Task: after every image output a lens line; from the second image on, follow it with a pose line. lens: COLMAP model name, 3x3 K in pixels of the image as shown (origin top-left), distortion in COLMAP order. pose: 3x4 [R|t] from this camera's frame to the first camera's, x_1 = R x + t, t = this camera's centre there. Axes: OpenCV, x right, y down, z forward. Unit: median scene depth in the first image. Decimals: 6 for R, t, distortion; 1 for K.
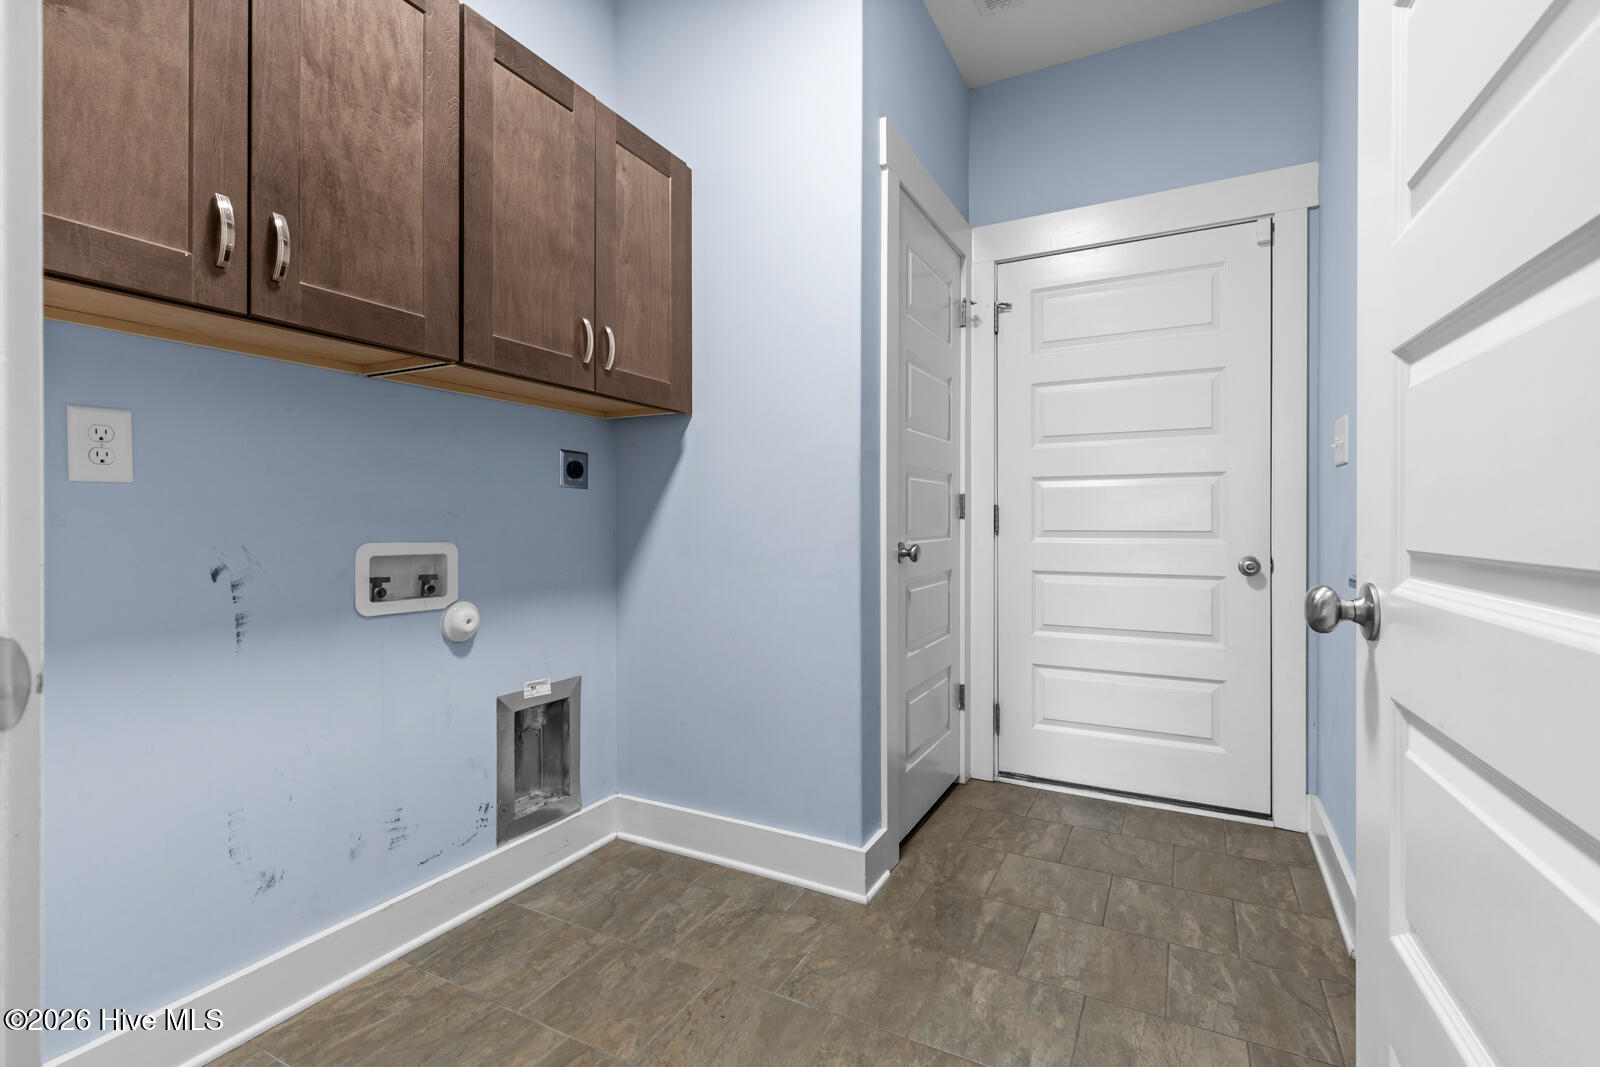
lens RADIAL K [[729.9, 0, 803.9], [0, 729.9, 525.0], [0, 0, 1]] dist [0.011650, -0.003972]
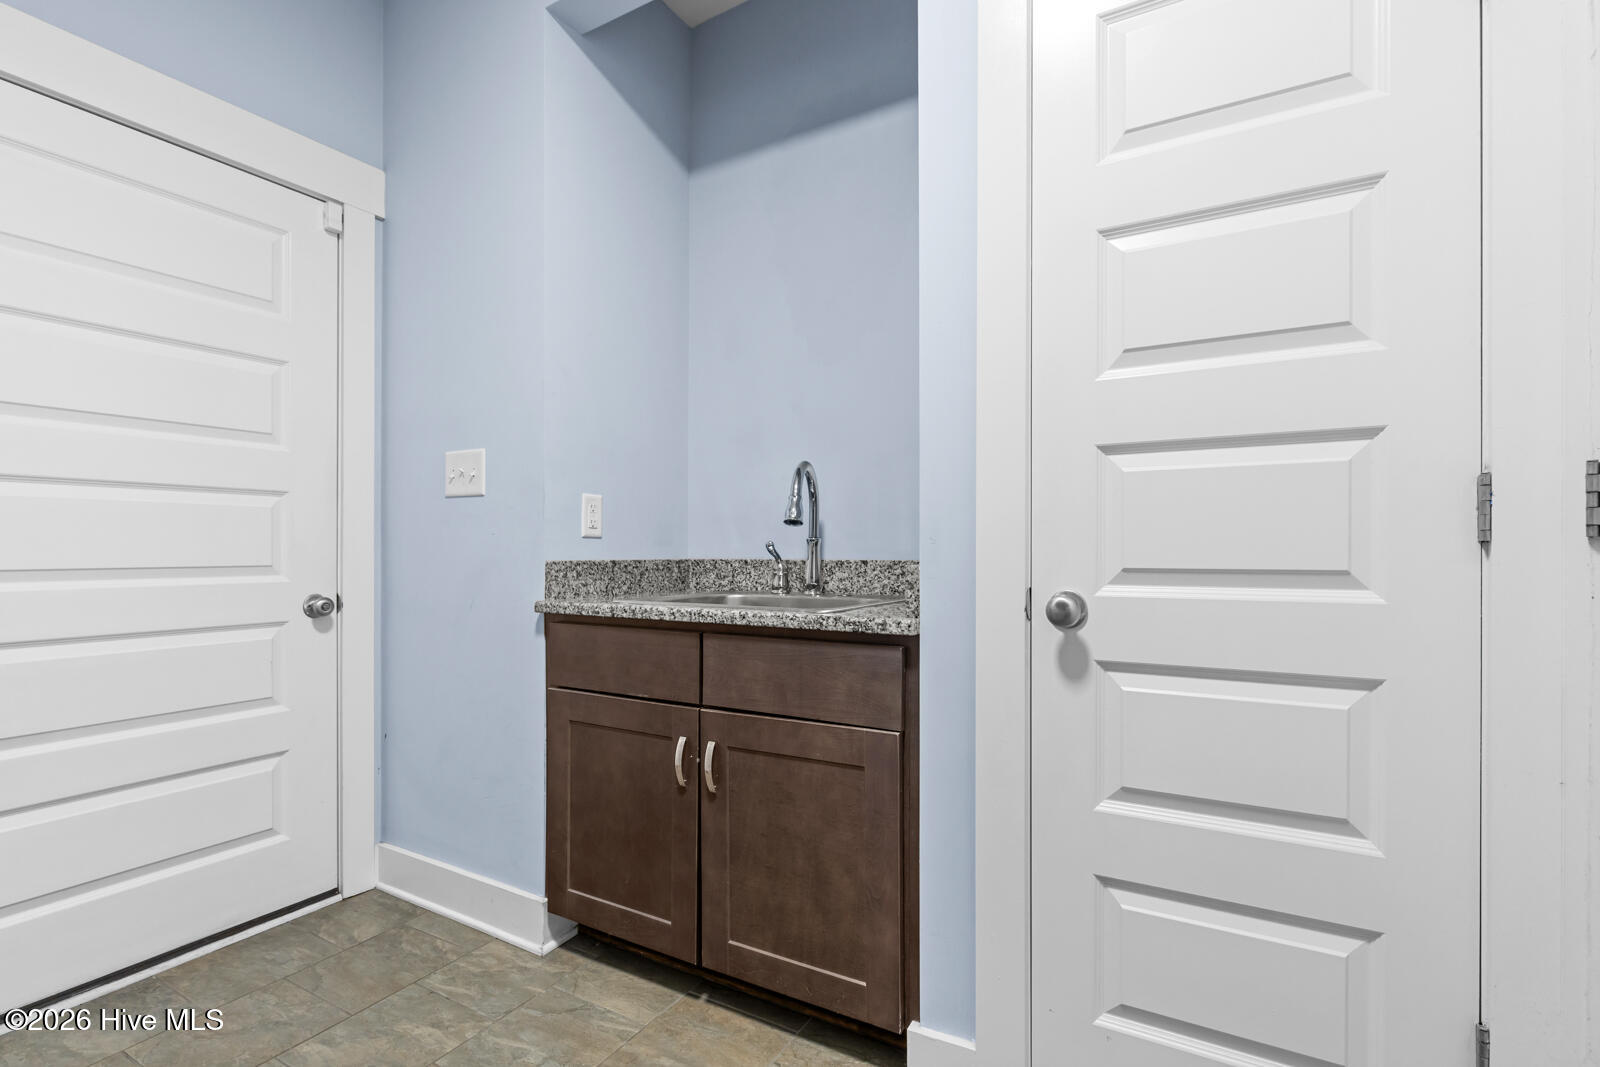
lens RADIAL K [[729.9, 0, 845.3], [0, 729.9, 560.1], [0, 0, 1]] dist [0.011650, -0.003972]
pose [[0.013367, -0.005897, 0.999893, -0.279178], [0.004066, 0.999975, 0.005843, 0.000857], [-0.999902, 0.003987, 0.013390, 0.458719]]
